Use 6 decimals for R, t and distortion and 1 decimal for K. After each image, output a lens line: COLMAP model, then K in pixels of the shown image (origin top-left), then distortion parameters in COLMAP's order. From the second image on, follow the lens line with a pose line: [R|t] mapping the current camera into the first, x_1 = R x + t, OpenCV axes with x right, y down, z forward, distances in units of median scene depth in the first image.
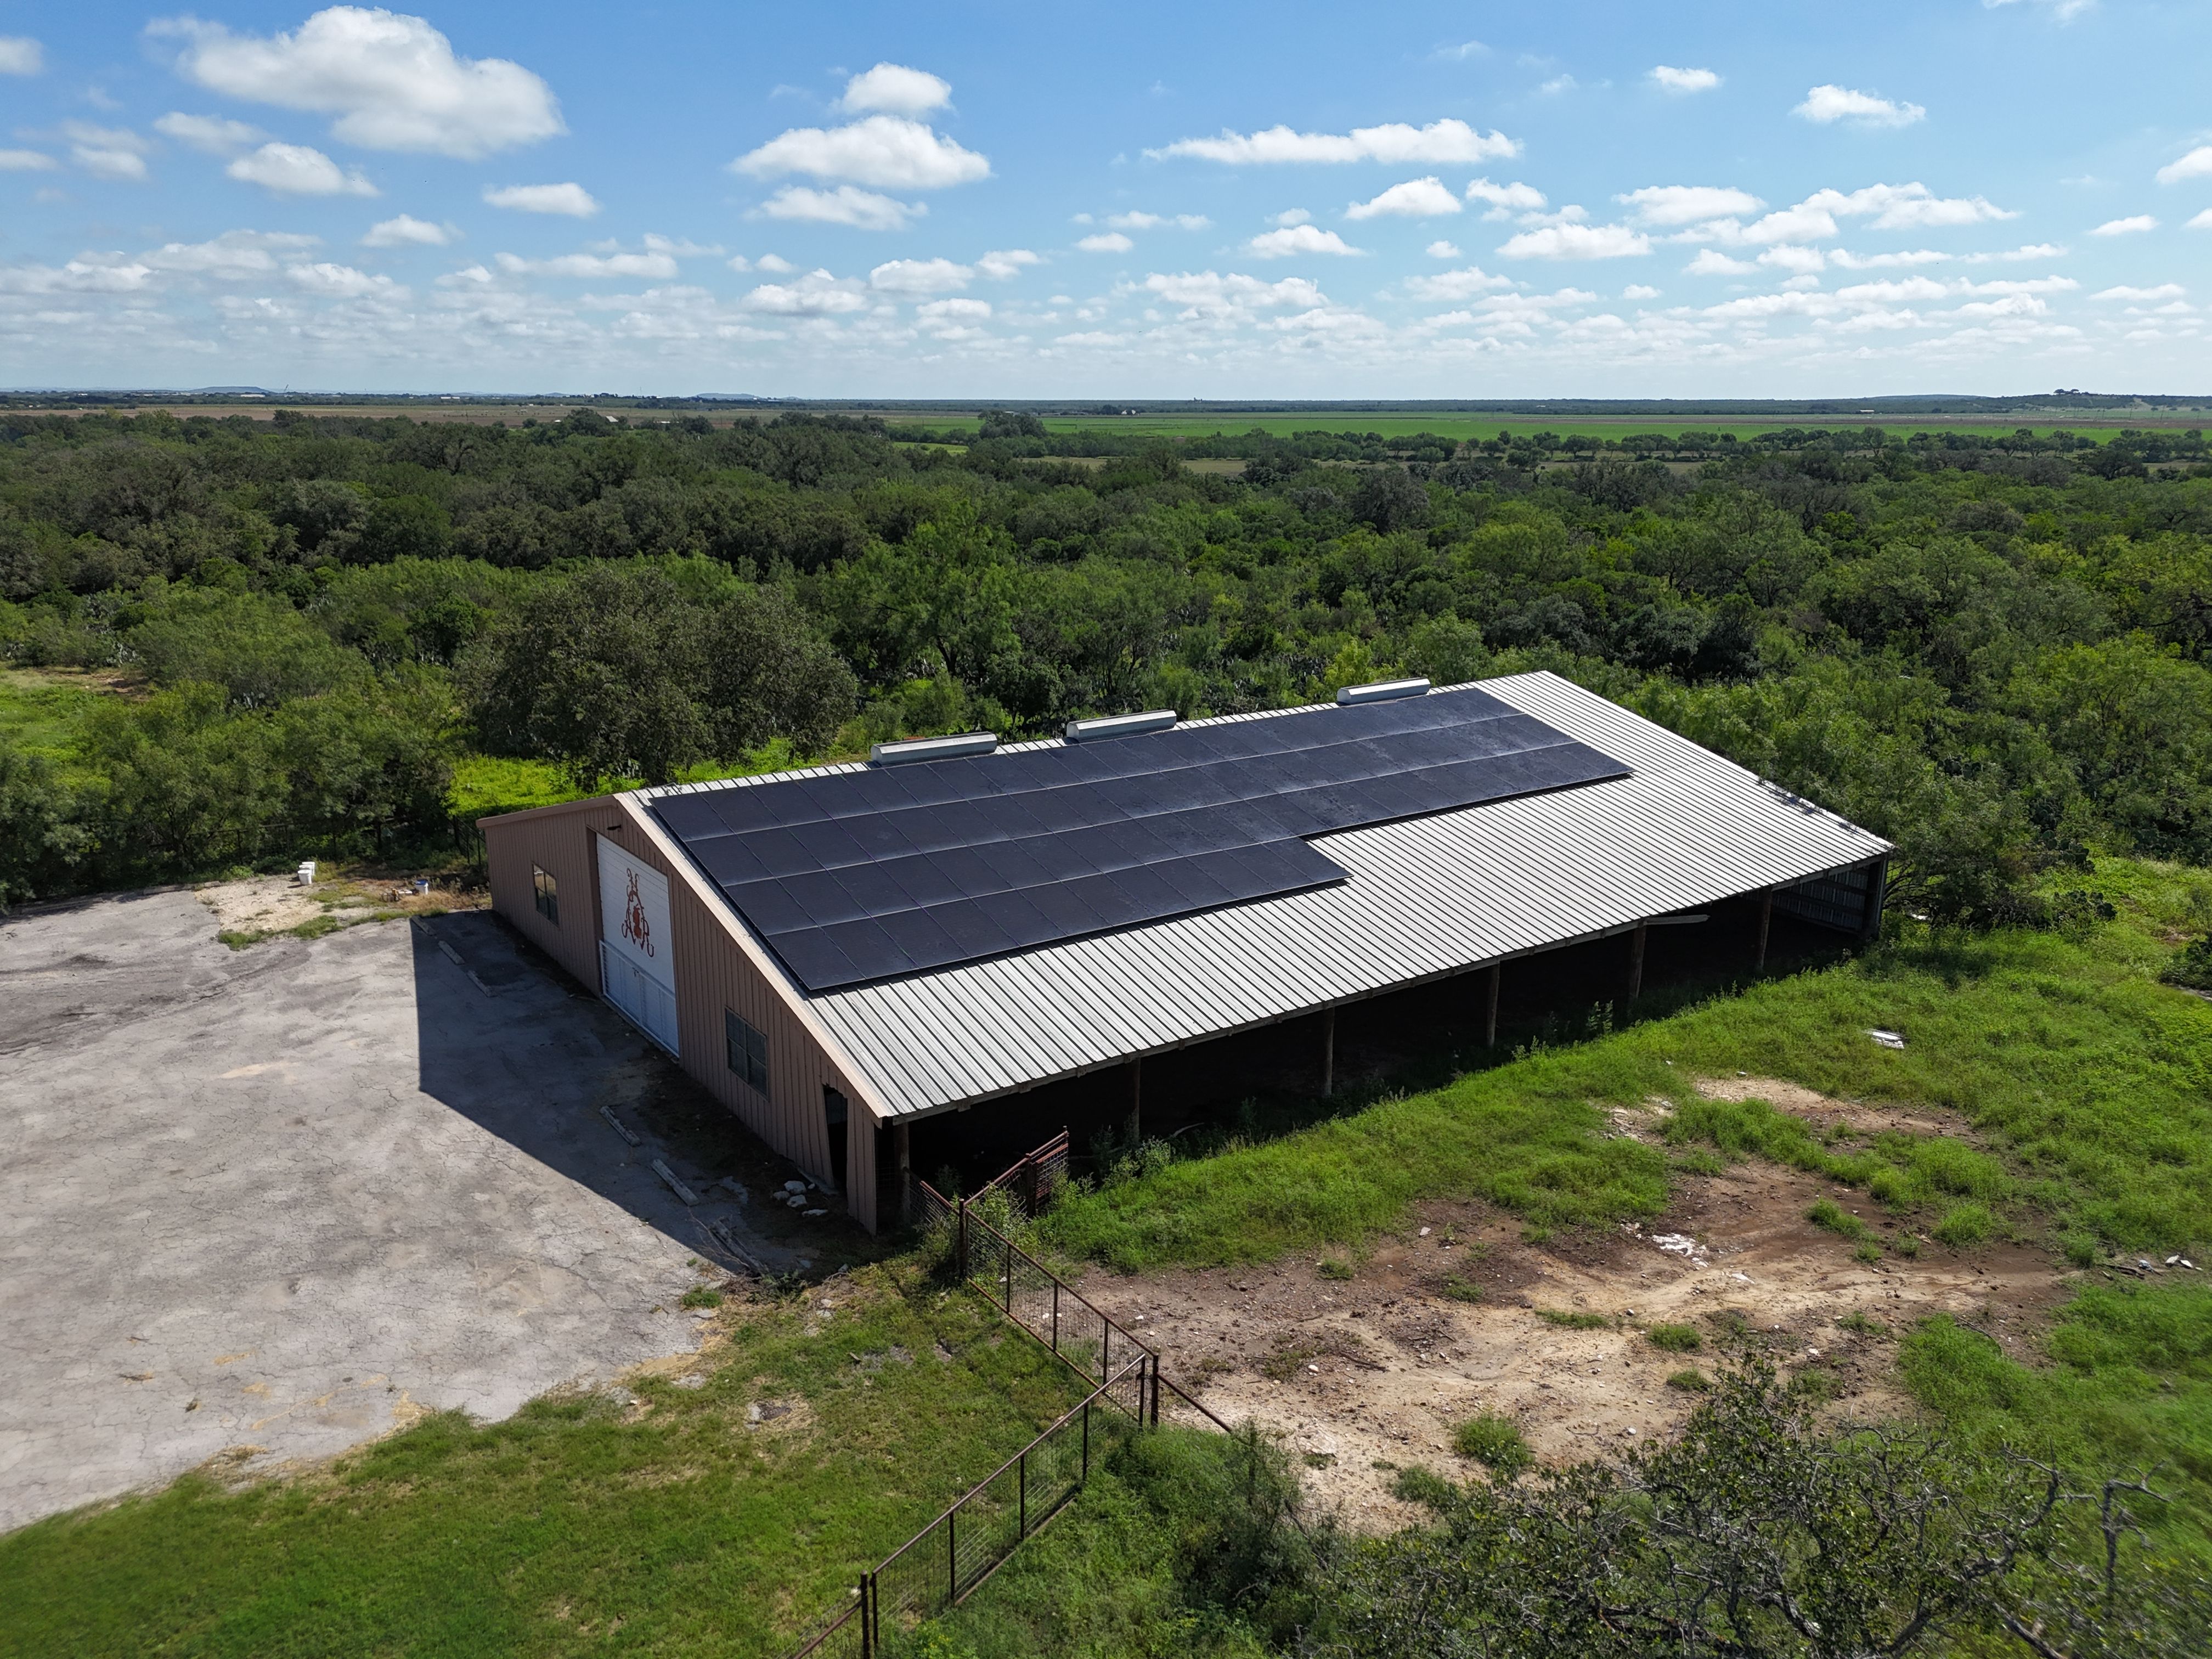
lens RADIAL K [[1649.3, 0, 1122.3], [0, 1649.3, 816.6], [0, 0, 1]] dist [0.039220, -0.021115]
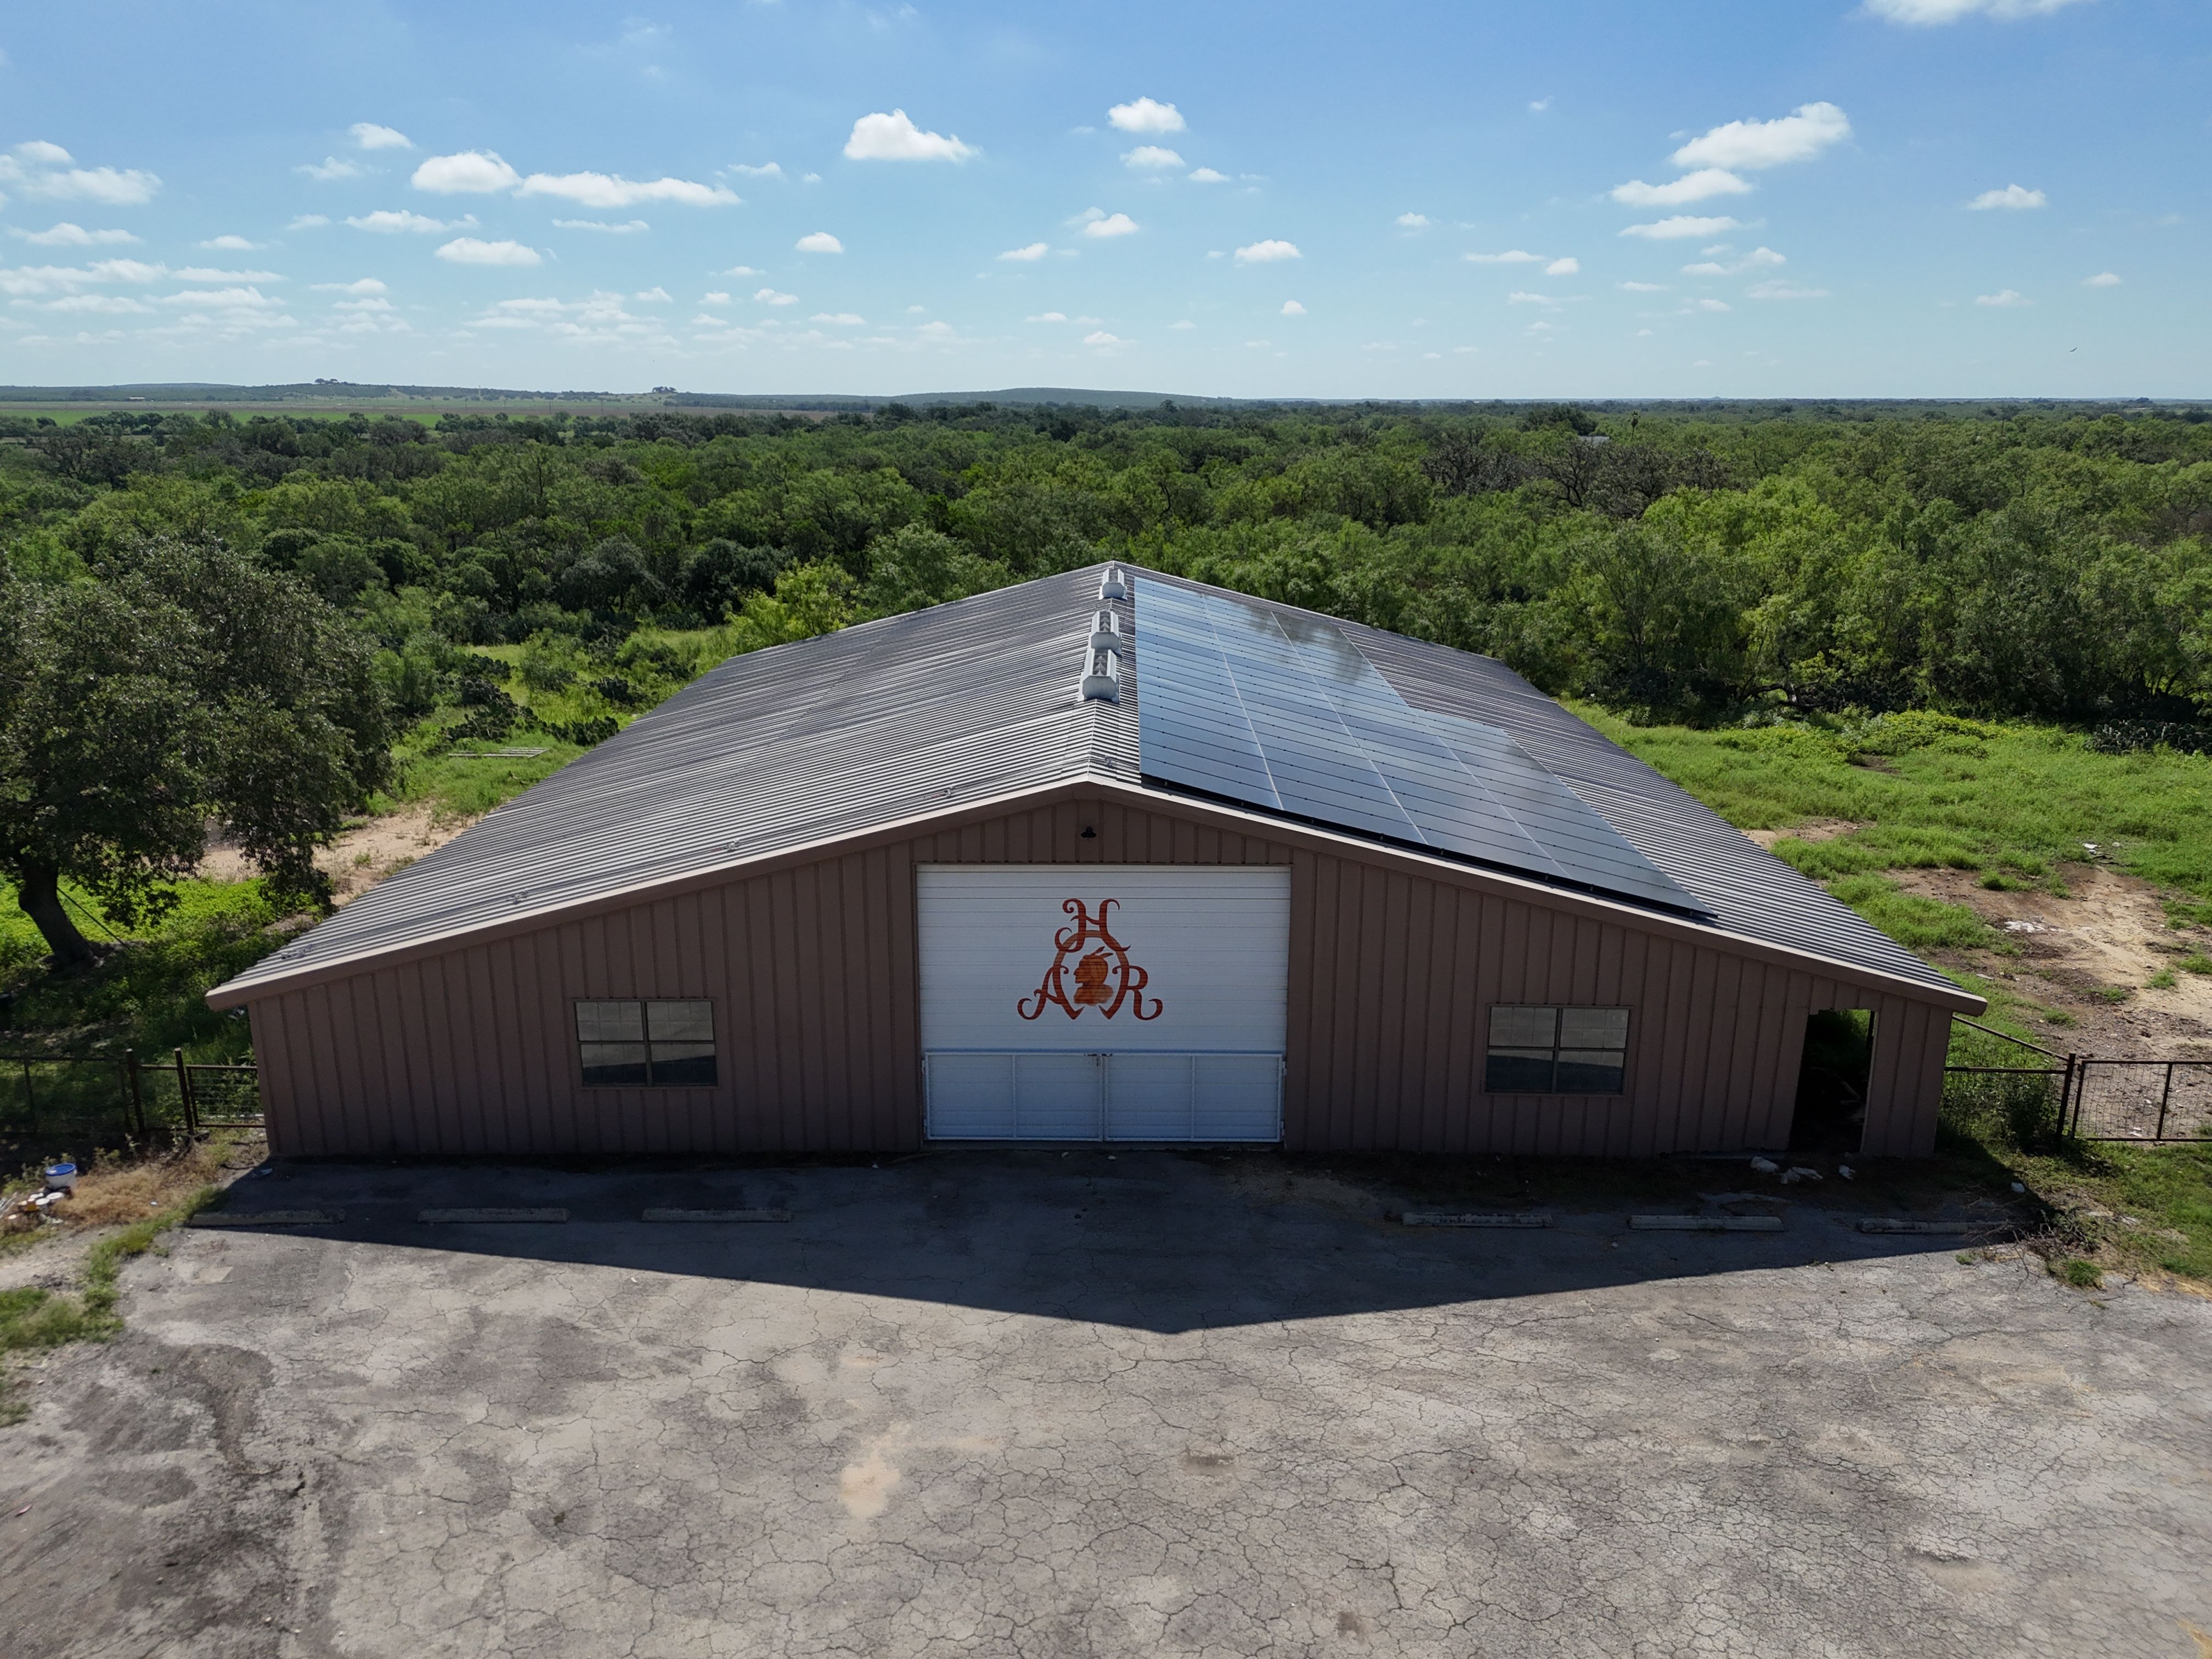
lens RADIAL K [[1649.3, 0, 1117.6], [0, 1649.3, 847.4], [0, 0, 1]] dist [0.039220, -0.021115]
pose [[0.584074, -0.218082, 0.781855, -0.807084], [0.200928, 0.972099, 0.121046, -0.059893], [-0.786439, 0.086396, 0.611596, 0.653167]]
